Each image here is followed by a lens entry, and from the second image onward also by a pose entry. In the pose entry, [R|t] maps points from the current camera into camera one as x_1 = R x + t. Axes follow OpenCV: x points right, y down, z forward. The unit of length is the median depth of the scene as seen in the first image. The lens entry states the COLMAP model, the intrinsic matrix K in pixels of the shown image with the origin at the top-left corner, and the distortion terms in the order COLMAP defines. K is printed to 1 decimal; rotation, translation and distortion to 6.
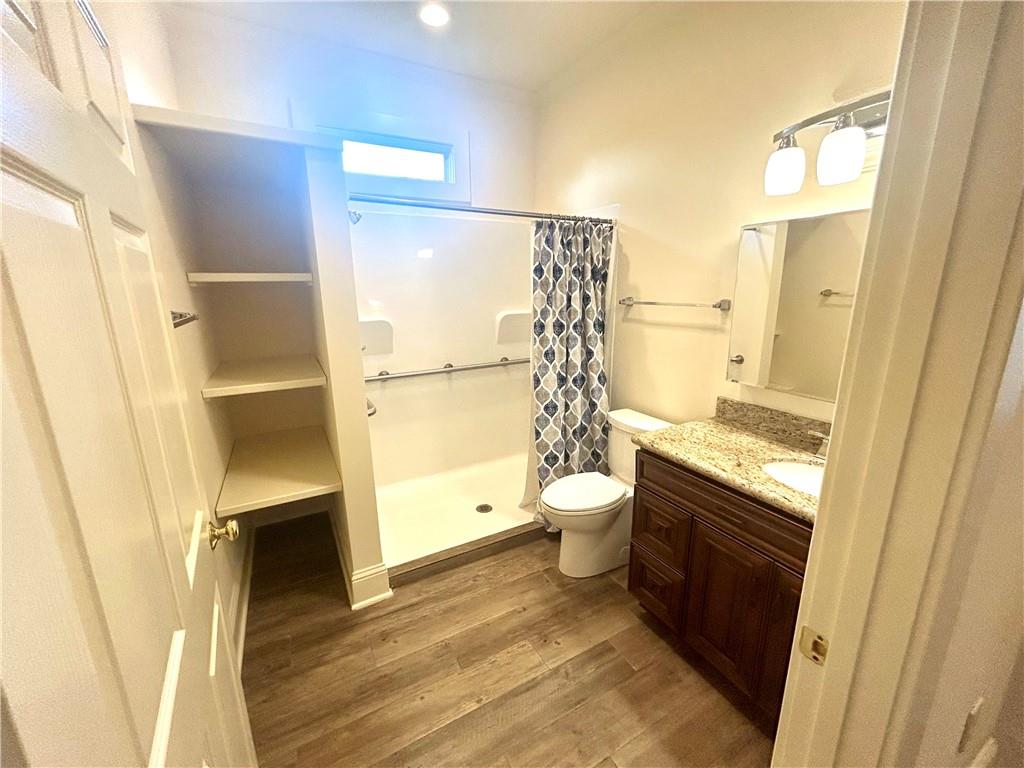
lens RADIAL K [[413.6, 0, 511.5], [0, 413.6, 384.6], [0, 0, 1]] dist [-0.003641, 0.001620]
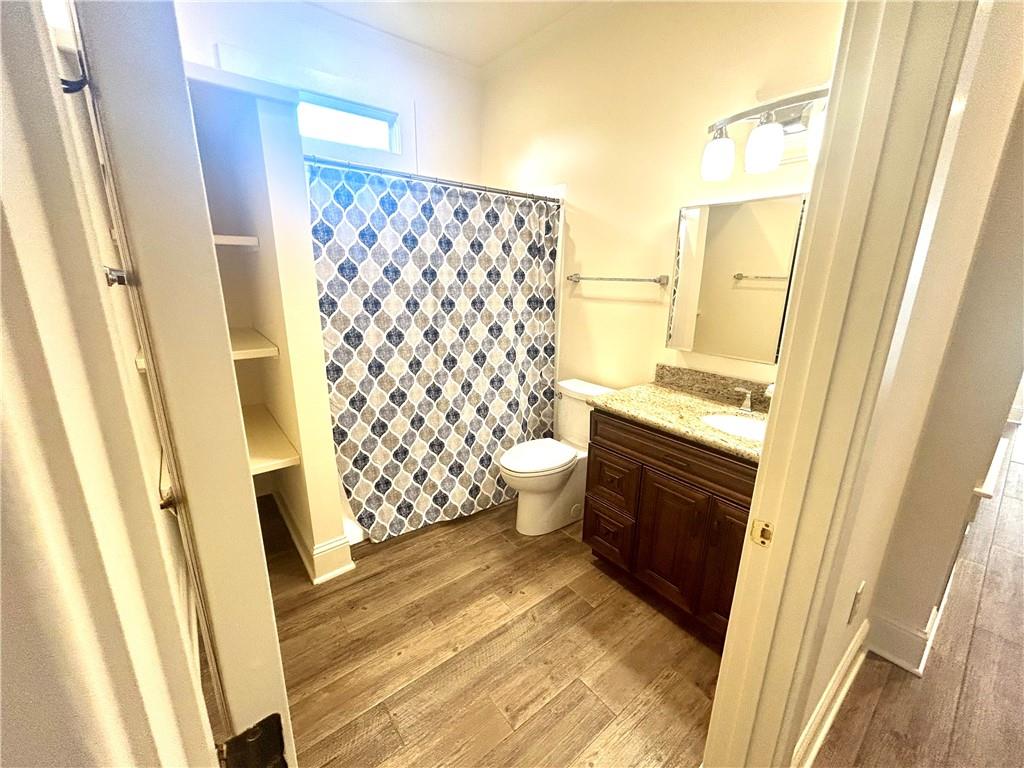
lens RADIAL K [[413.6, 0, 511.9], [0, 413.6, 383.2], [0, 0, 1]] dist [-0.003641, 0.001620]
pose [[0.985696, -0.019905, 0.167354, -0.085841], [0.014543, 0.999343, 0.033206, 0.045975], [-0.167905, -0.030297, 0.985338, -0.039494]]
